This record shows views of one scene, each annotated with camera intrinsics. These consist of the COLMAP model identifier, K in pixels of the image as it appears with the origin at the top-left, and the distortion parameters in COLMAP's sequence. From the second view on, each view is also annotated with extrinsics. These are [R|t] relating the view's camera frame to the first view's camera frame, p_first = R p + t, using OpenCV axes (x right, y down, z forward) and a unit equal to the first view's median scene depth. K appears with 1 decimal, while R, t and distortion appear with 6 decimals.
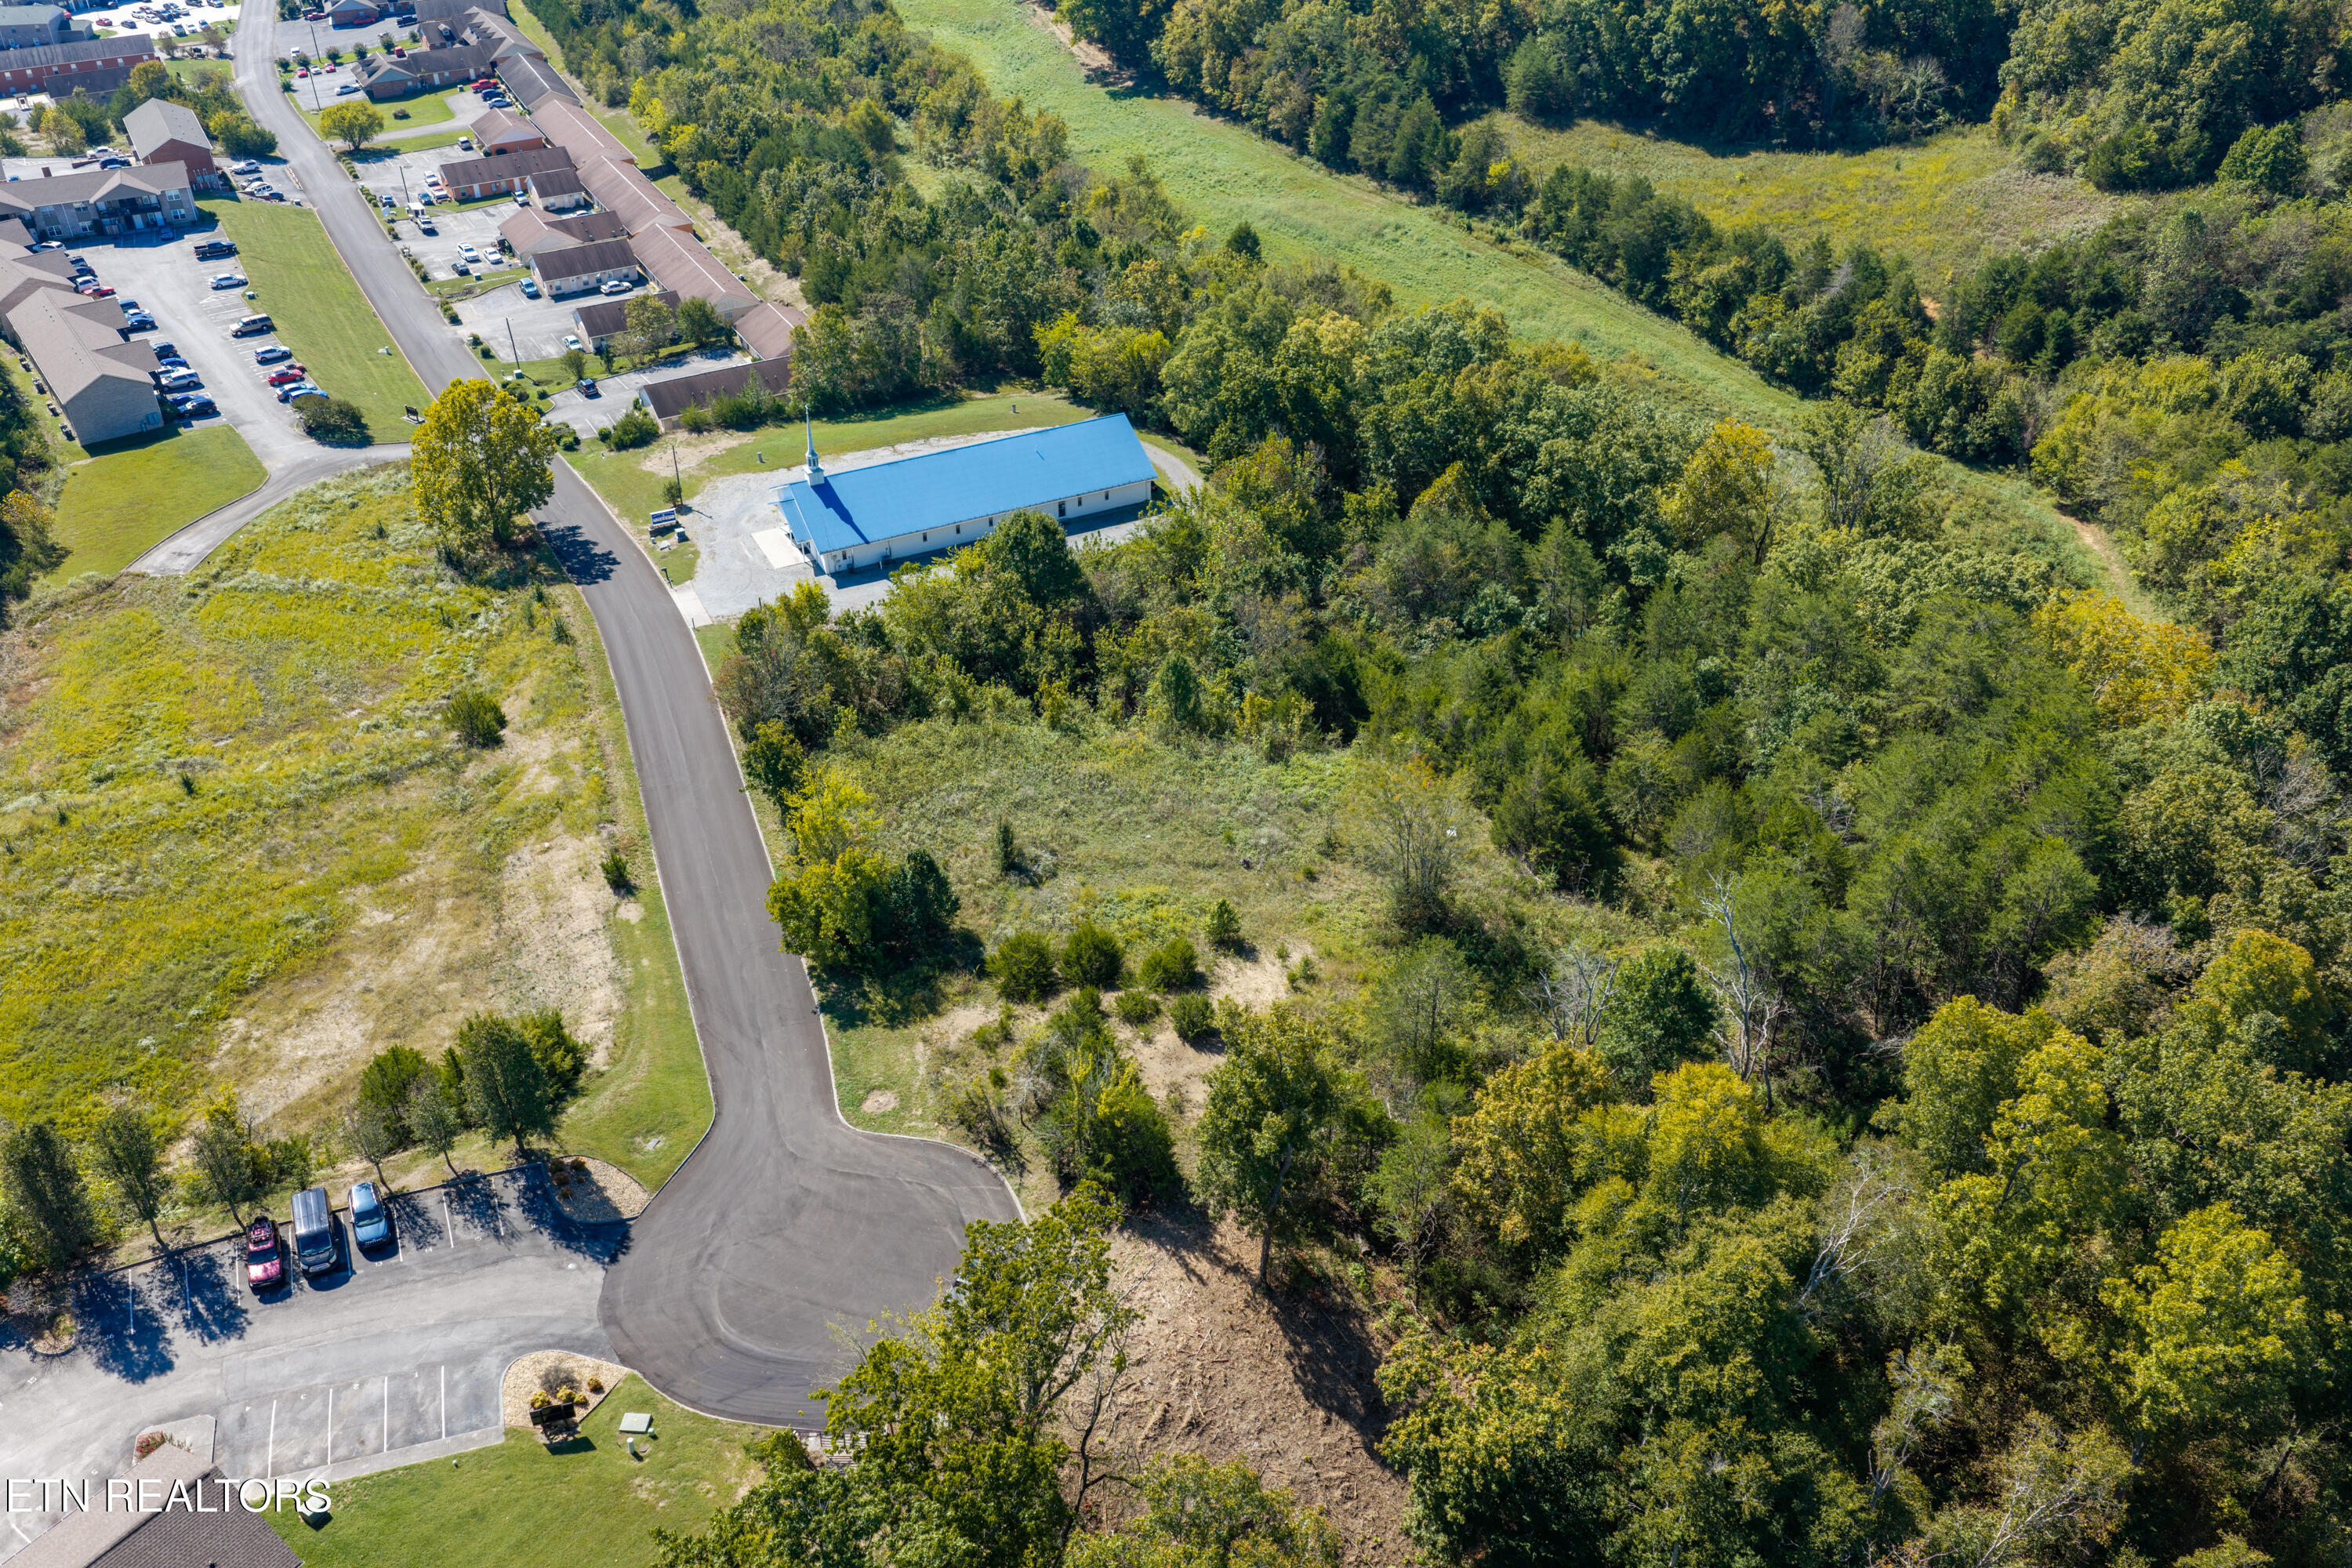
lens RADIAL K [[1942.3, 0, 1179.3], [0, 1942.3, 783.6], [0, 0, 1]] dist [0.022238, -0.033715]
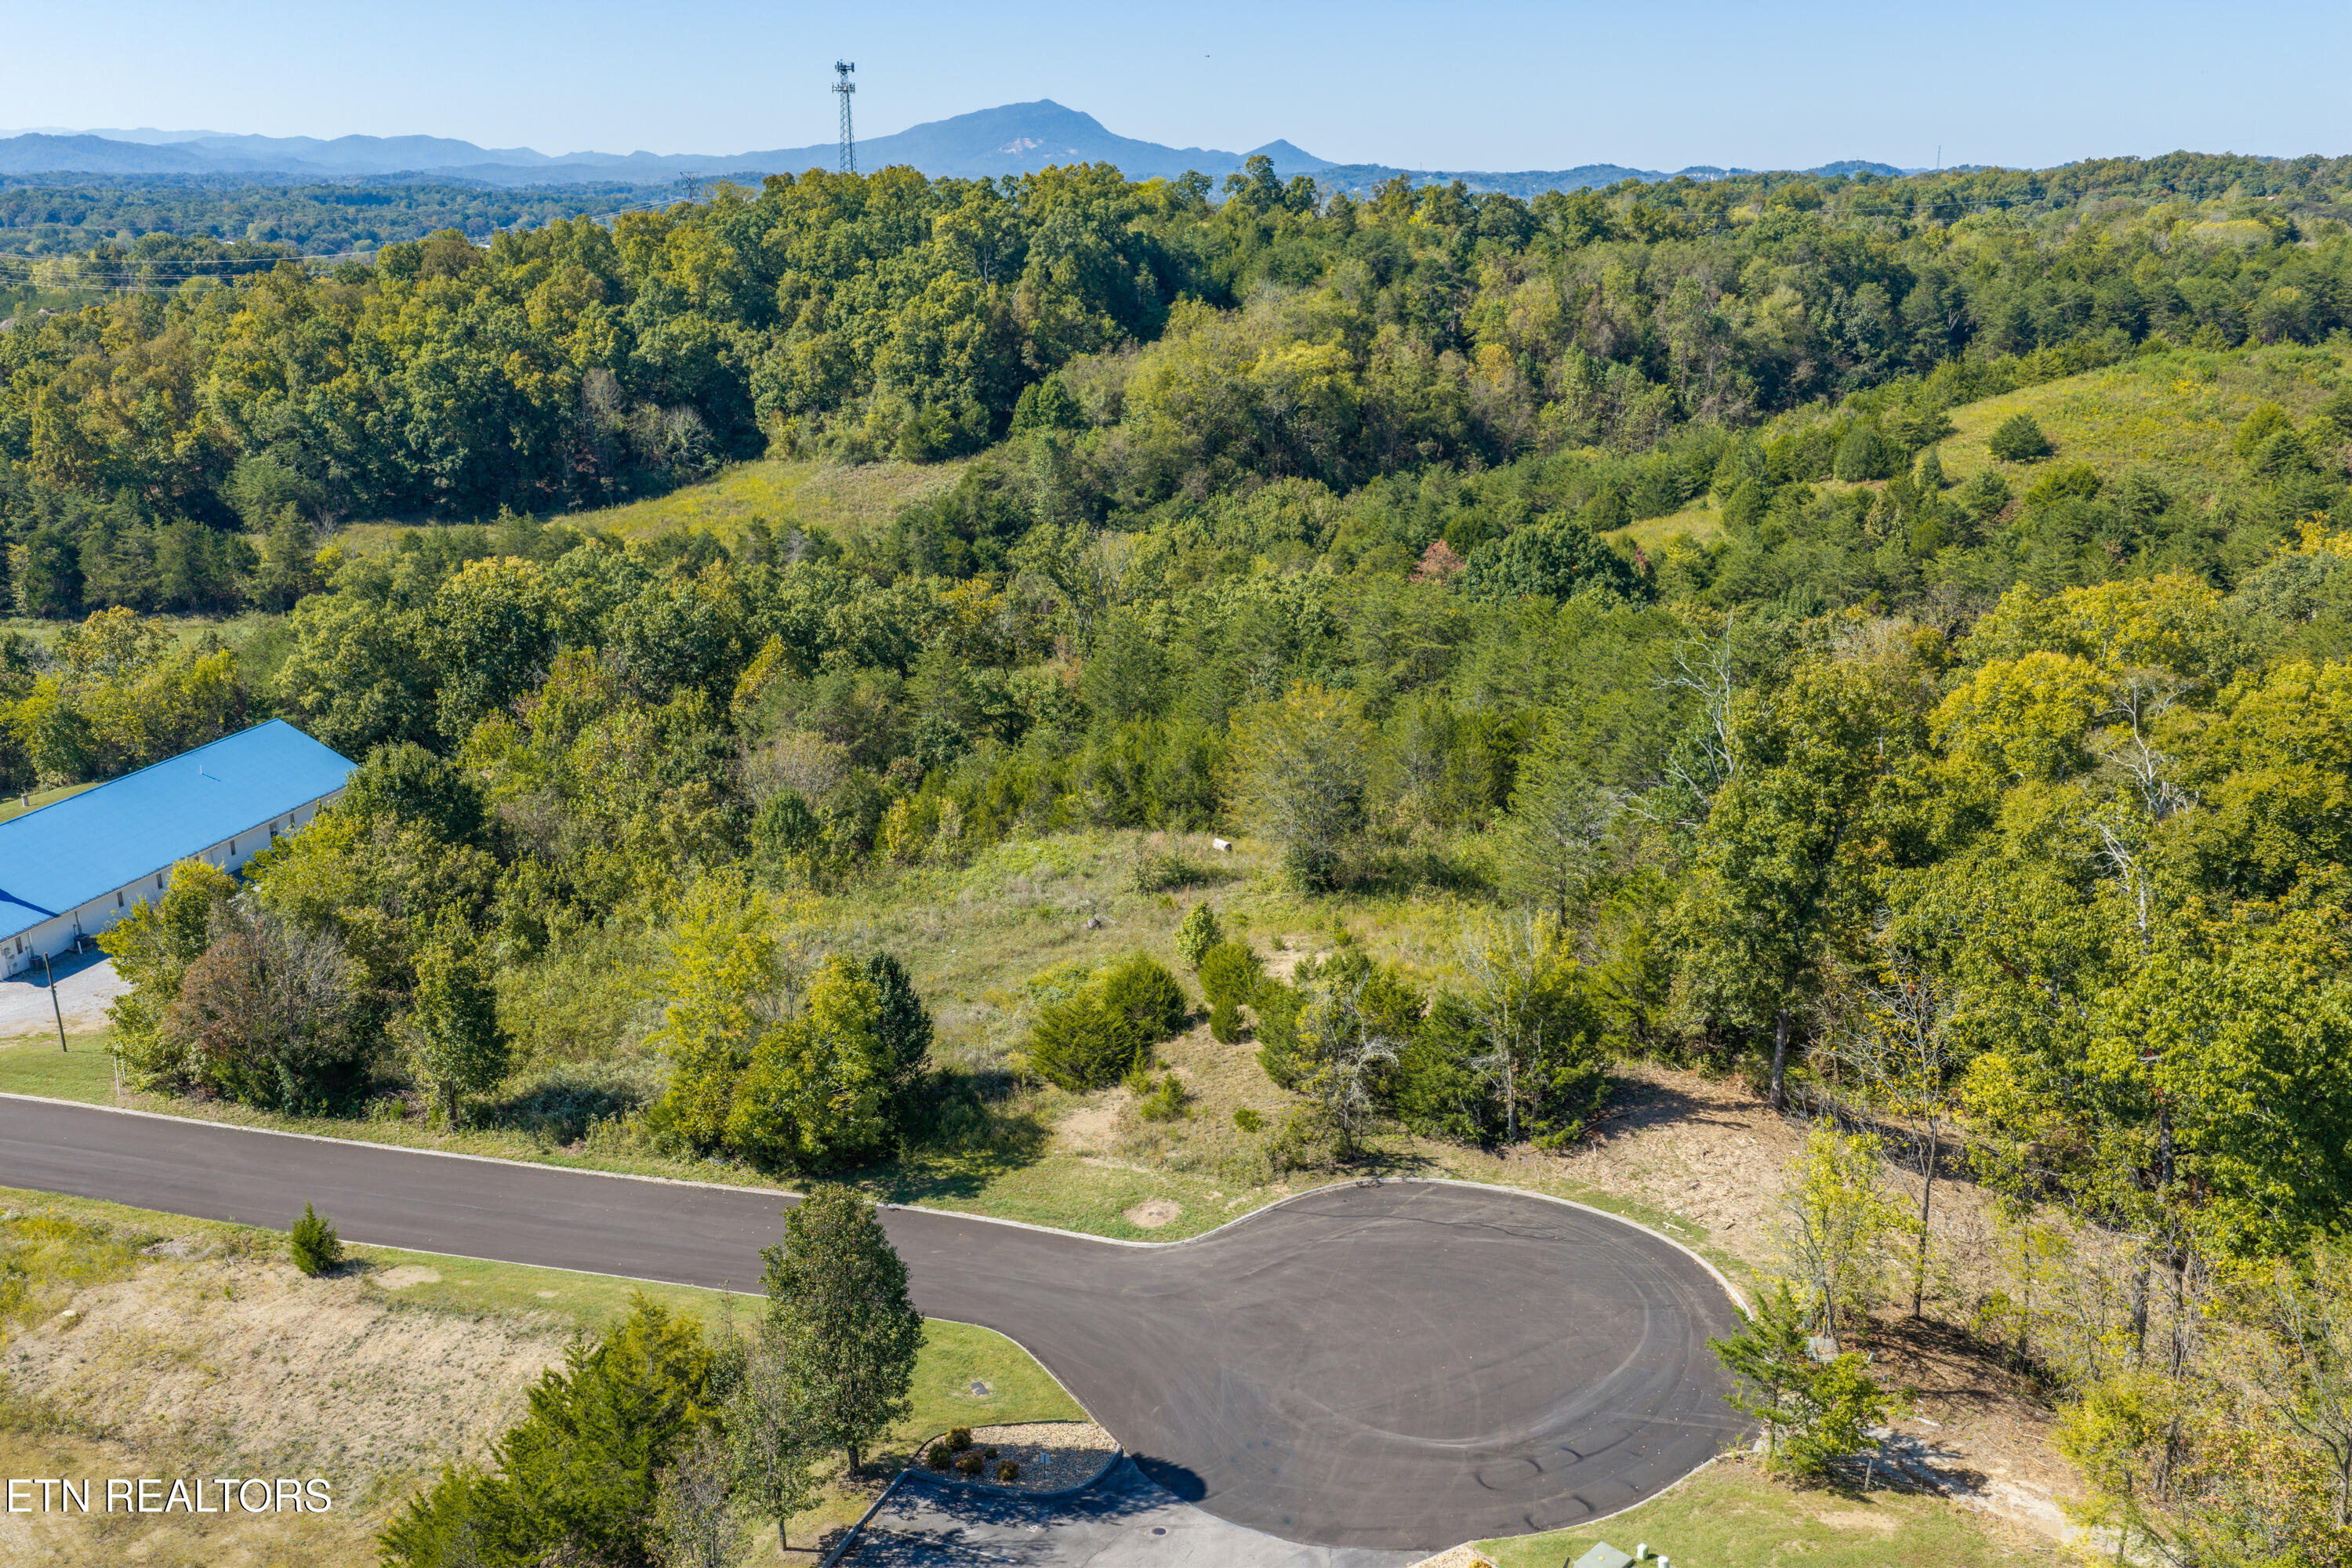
lens RADIAL K [[1942.3, 0, 1170.1], [0, 1942.3, 784.3], [0, 0, 1]] dist [0.022238, -0.033715]
pose [[0.666417, -0.220944, 0.712090, -0.351660], [0.426008, 0.896663, -0.120472, 0.069717], [-0.611887, 0.383640, 0.691675, 0.296521]]
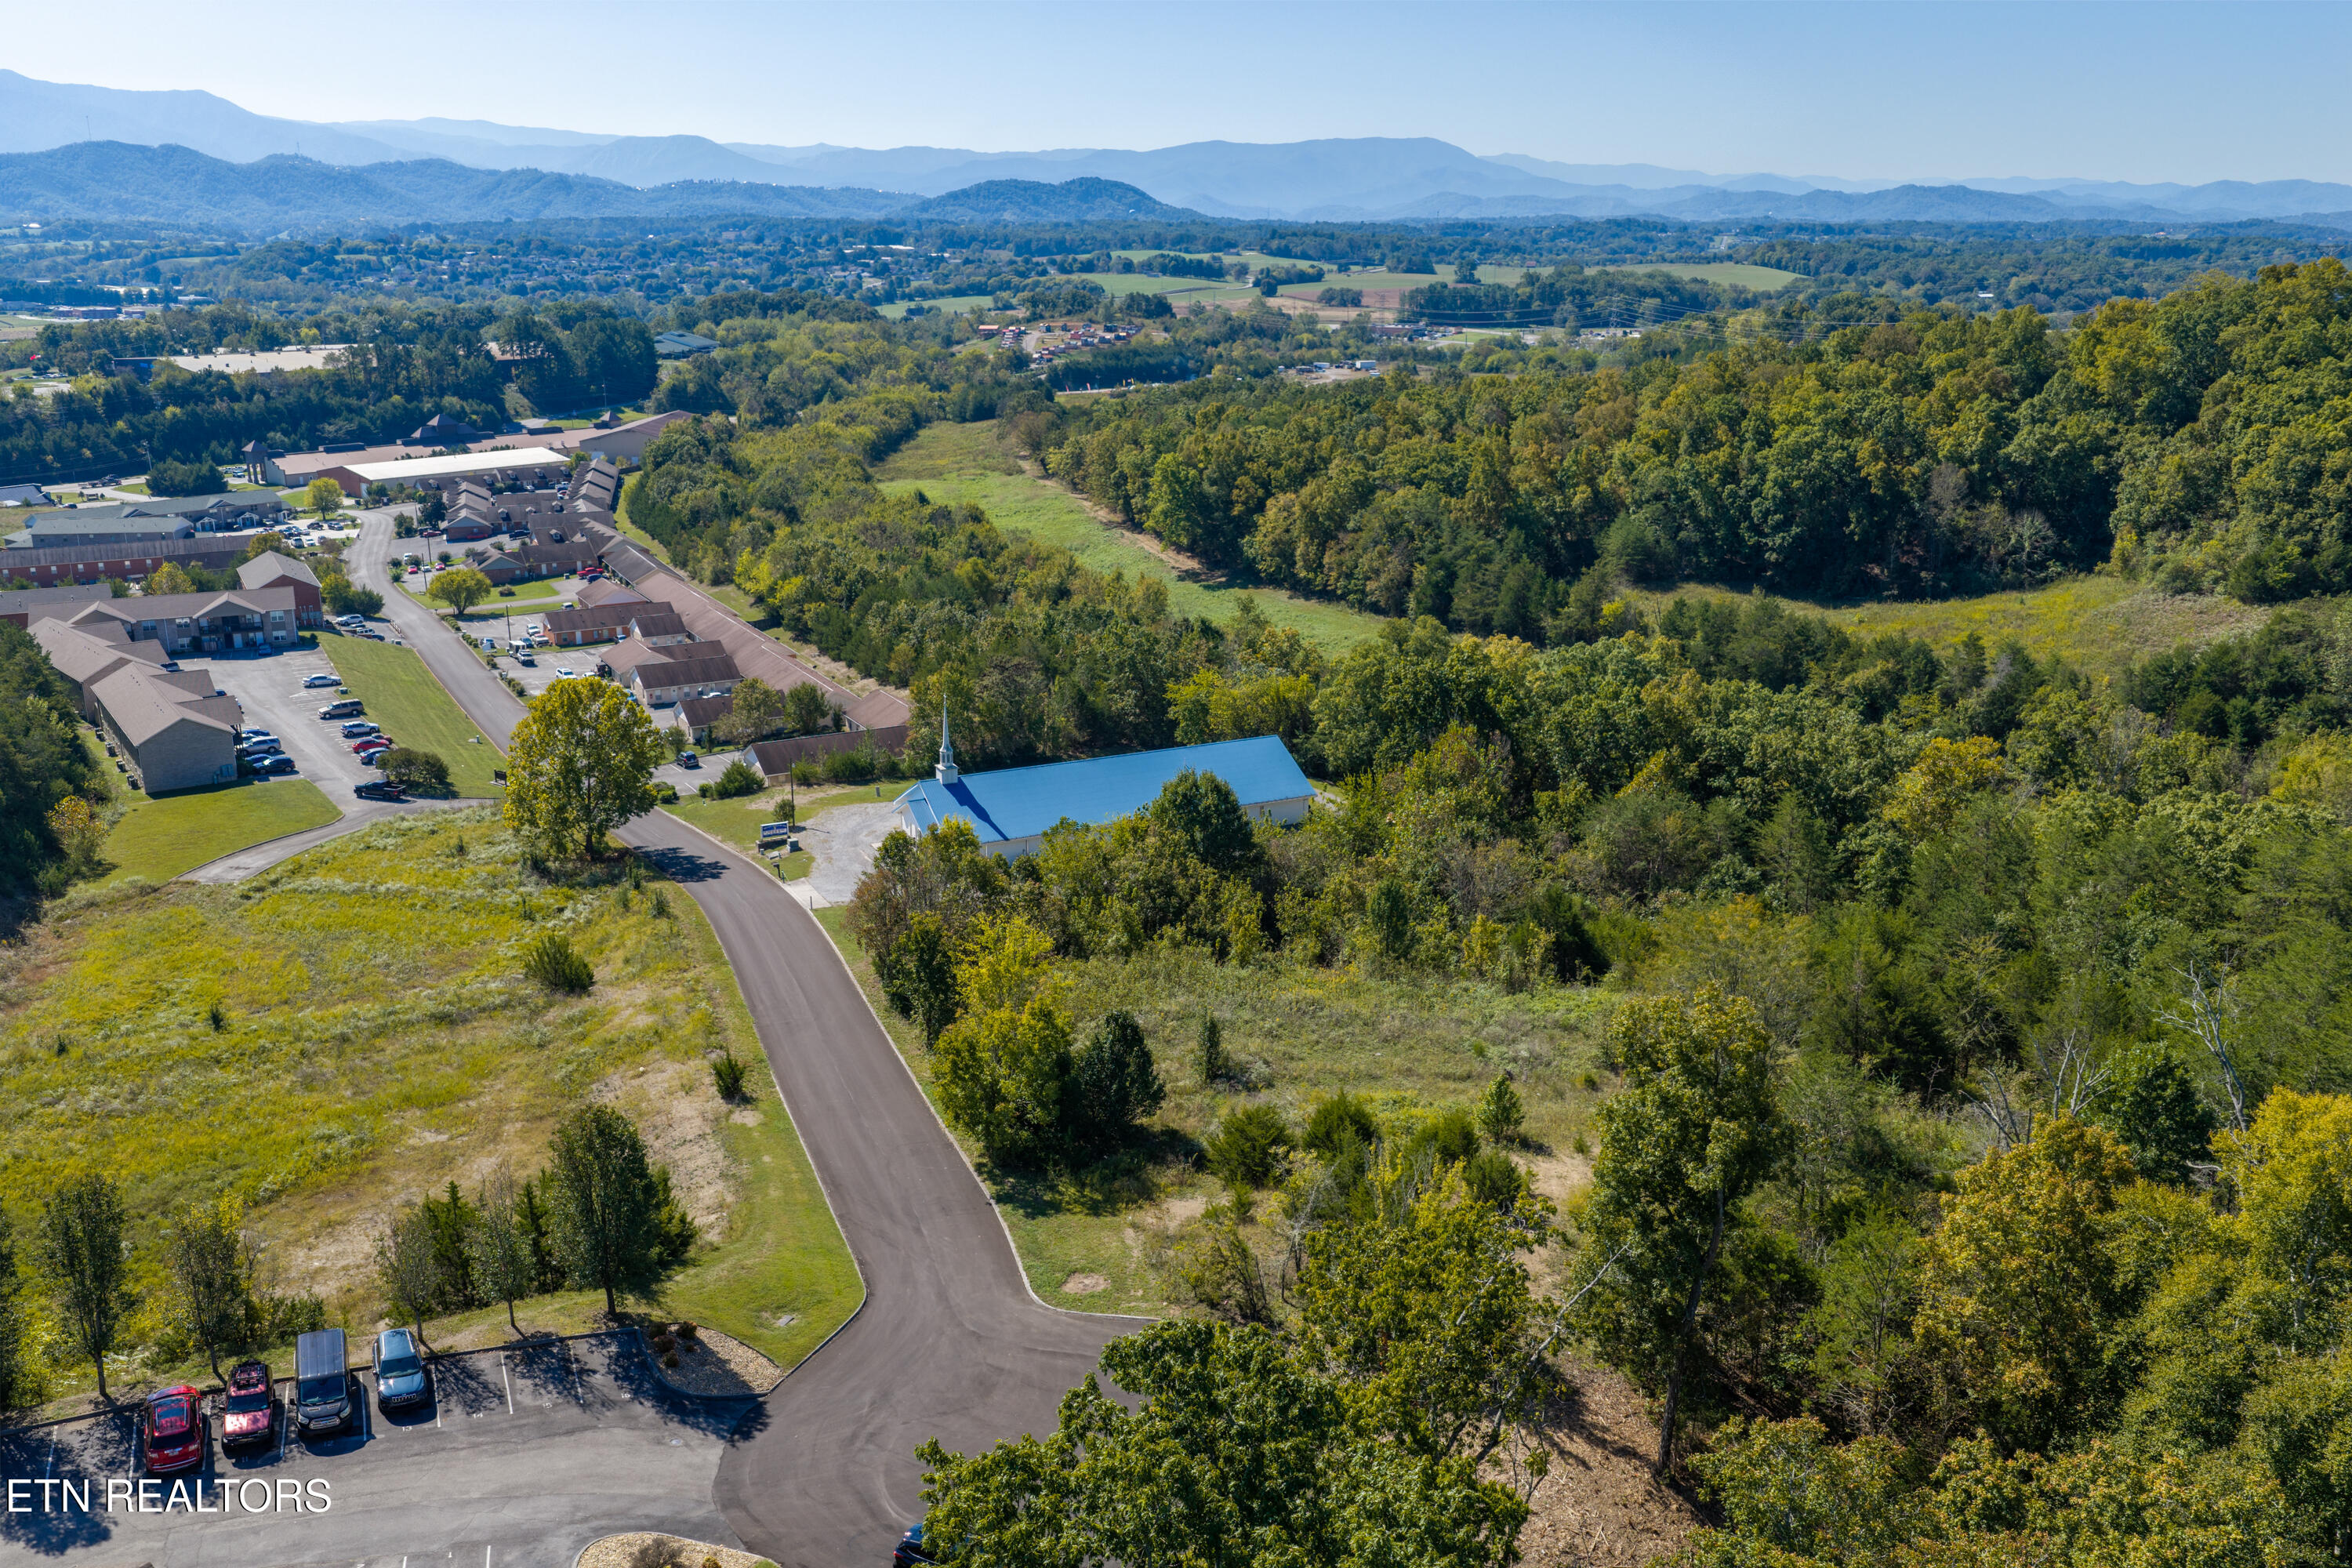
lens RADIAL K [[1942.3, 0, 1179.1], [0, 1942.3, 776.0], [0, 0, 1]] dist [0.022238, -0.033715]
pose [[0.999910, 0.006028, -0.011960, -0.066510], [-0.009597, 0.945370, -0.325857, 0.134465], [0.009343, 0.325943, 0.945343, 0.138075]]
